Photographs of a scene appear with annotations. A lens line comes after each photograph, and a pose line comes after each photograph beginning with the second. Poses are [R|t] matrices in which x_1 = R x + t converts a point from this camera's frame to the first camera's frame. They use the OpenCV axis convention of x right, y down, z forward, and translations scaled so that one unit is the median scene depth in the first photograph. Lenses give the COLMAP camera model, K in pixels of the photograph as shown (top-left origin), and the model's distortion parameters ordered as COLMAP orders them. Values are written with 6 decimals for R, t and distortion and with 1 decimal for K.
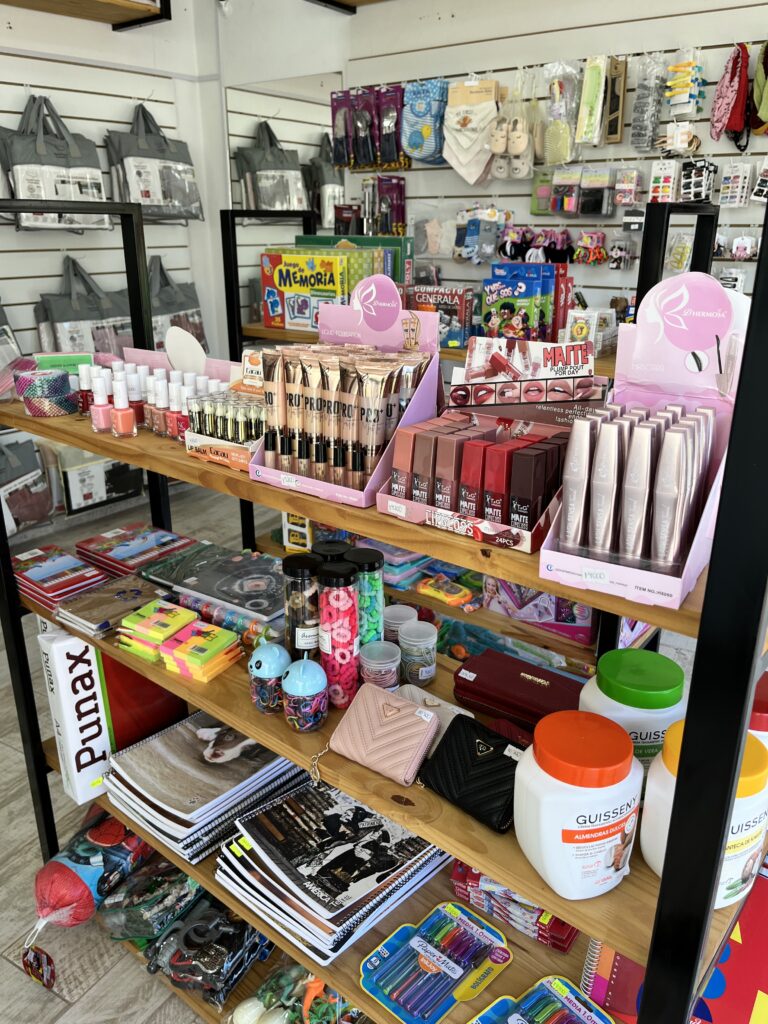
lens RADIAL K [[783.9, 0, 385.5], [0, 783.9, 505.7], [0, 0, 1]] dist [0.037900, -0.053717]
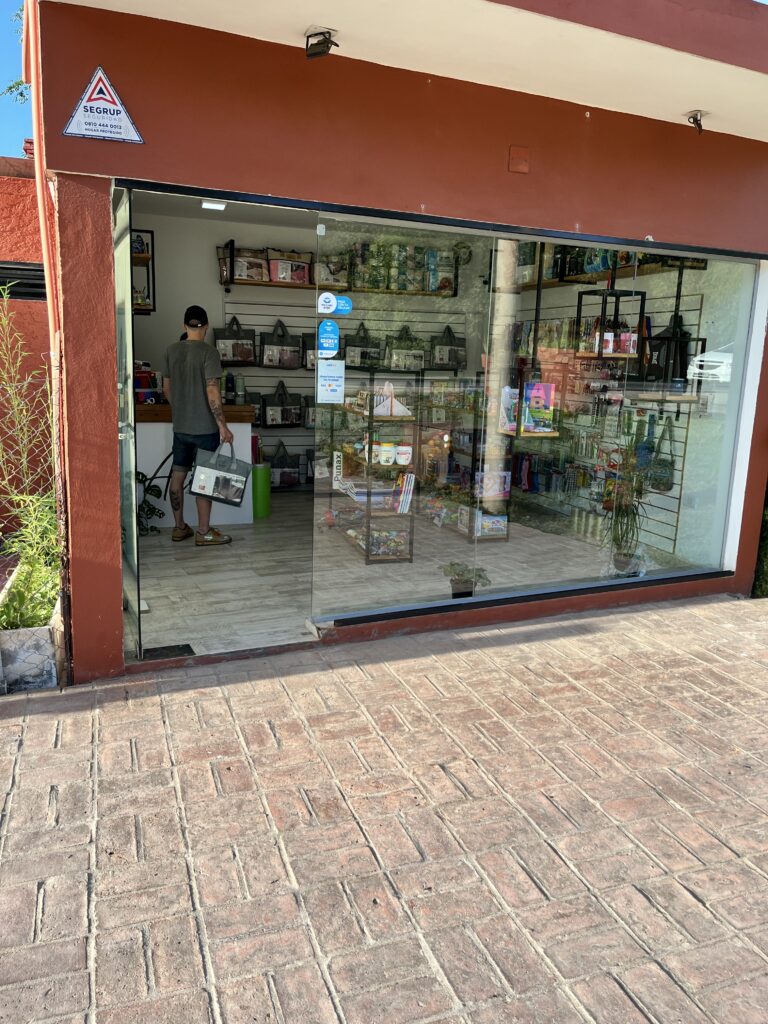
lens RADIAL K [[783.9, 0, 387.5], [0, 783.9, 515.4], [0, 0, 1]] dist [0.037900, -0.053717]
pose [[0.831445, 0.133586, -0.539309, 1.868928], [-0.216082, 0.971996, -0.092369, 0.689376], [0.511867, 0.193334, 0.837027, -2.097980]]
